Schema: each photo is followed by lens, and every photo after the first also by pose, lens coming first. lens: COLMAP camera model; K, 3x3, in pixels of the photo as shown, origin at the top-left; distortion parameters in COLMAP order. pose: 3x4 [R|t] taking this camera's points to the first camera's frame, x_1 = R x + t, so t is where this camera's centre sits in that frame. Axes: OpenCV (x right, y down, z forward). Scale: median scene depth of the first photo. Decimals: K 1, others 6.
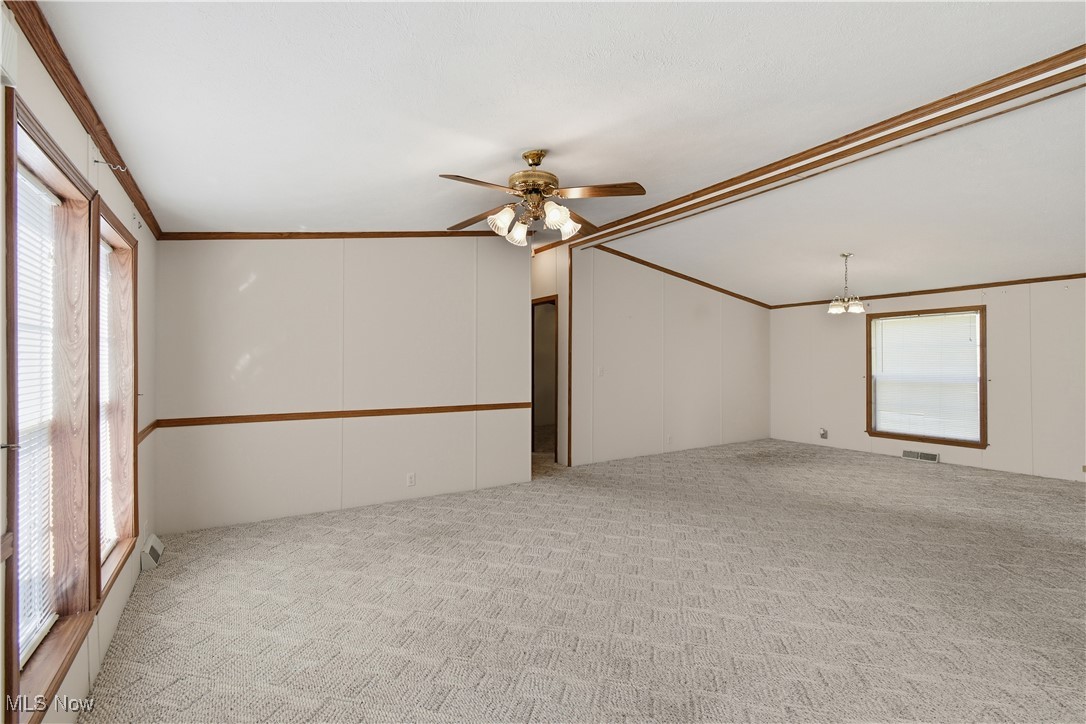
lens RADIAL K [[501.4, 0, 549.1], [0, 501.4, 368.5], [0, 0, 1]] dist [0.005259, 0.000440]
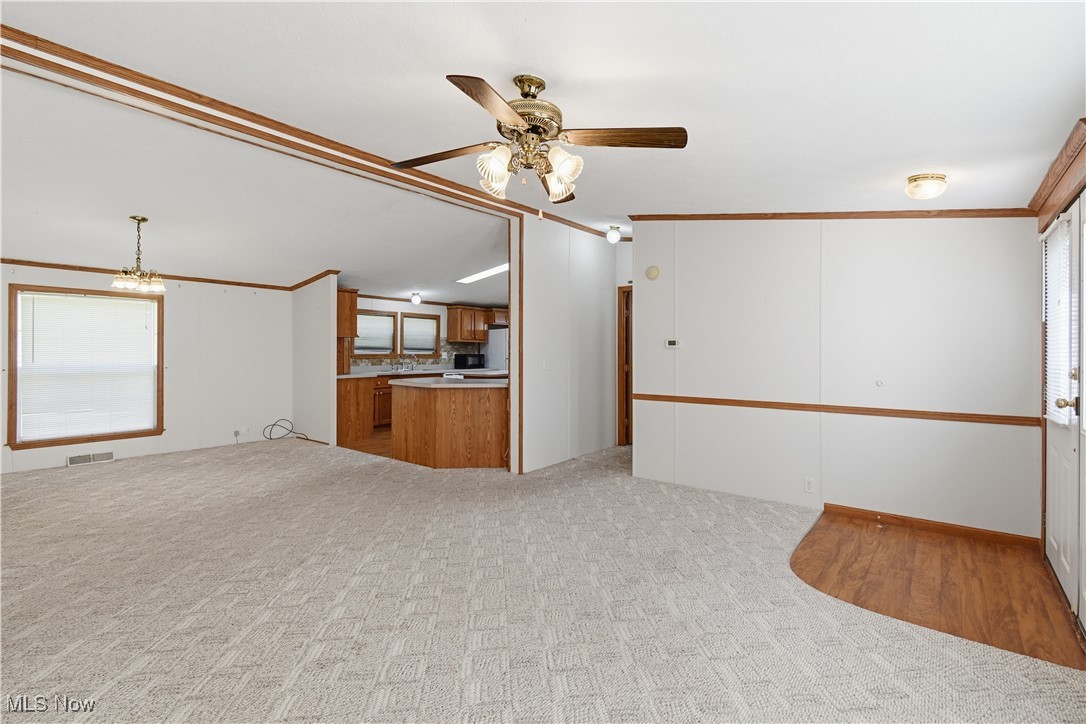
lens RADIAL K [[501.4, 0, 546.5], [0, 501.4, 353.3], [0, 0, 1]] dist [0.005259, 0.000440]
pose [[-0.338641, -0.002199, 0.940913, -0.564562], [0.004906, 0.999980, 0.004103, -0.011403], [-0.940903, 0.006006, -0.338623, 0.911360]]
